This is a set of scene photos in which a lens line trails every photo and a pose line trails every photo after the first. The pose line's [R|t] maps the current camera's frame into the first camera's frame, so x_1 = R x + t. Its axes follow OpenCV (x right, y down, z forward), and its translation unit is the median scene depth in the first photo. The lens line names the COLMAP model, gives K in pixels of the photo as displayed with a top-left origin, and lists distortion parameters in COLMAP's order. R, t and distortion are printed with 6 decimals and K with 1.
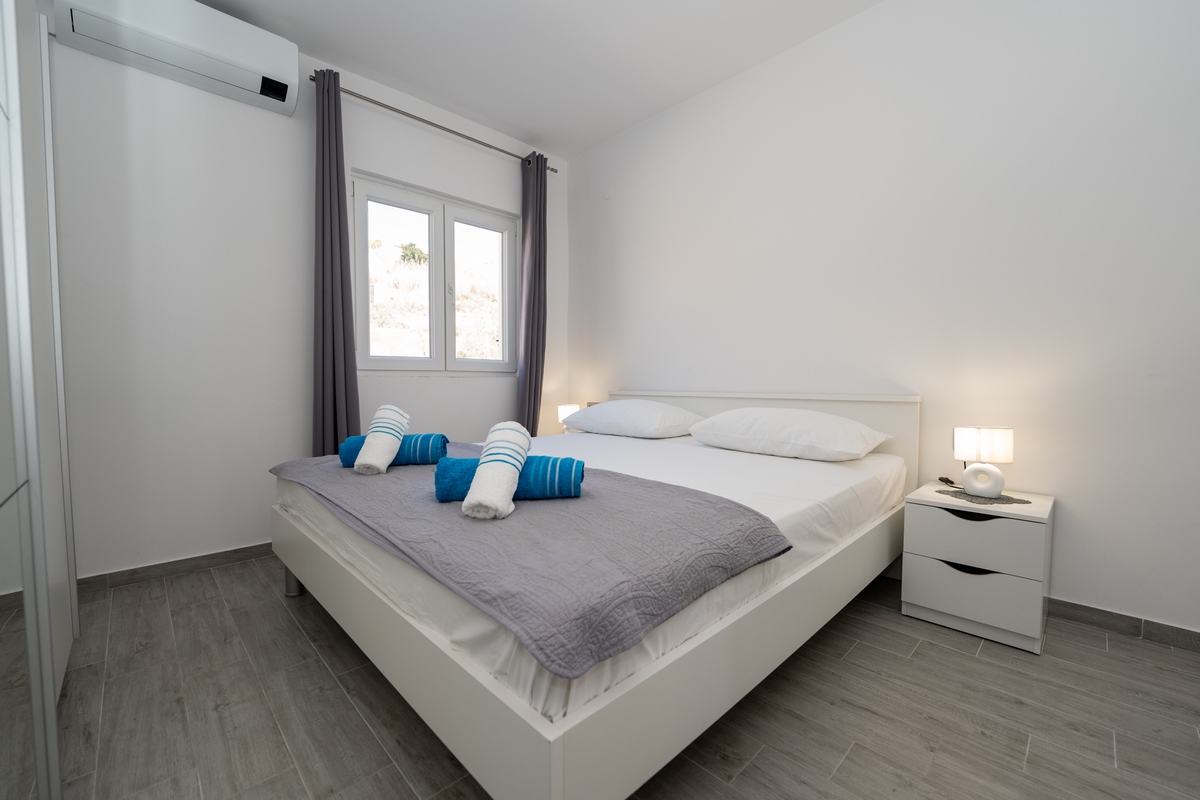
lens RADIAL K [[487.3, 0, 601.2], [0, 487.3, 400.3], [0, 0, 1]] dist [-0.011688, -0.000190]
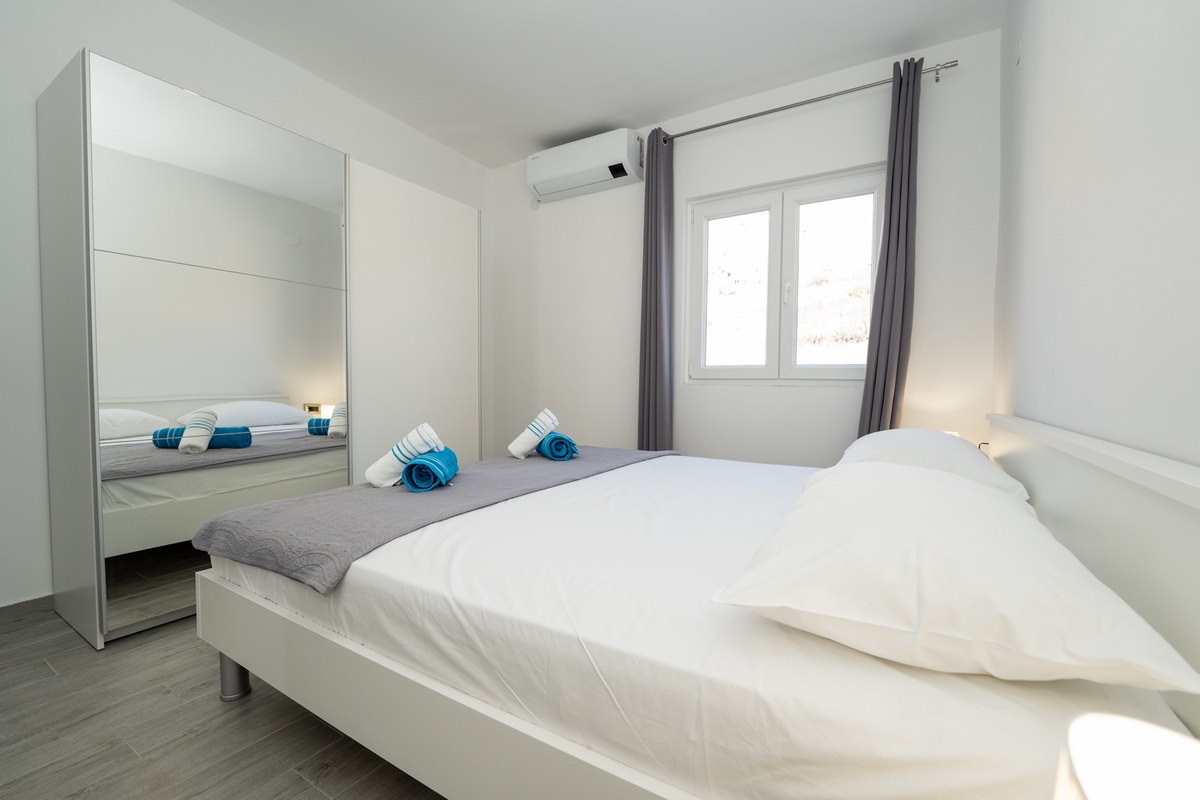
lens RADIAL K [[503.8, 0, 599.0], [0, 503.8, 402.4], [0, 0, 1]] dist [-0.012105, 0.000091]
pose [[0.242856, 0.040813, -0.969203, 0.665661], [-0.047967, 0.998398, 0.030023, -0.040122], [0.968876, 0.039199, 0.244425, 0.613298]]
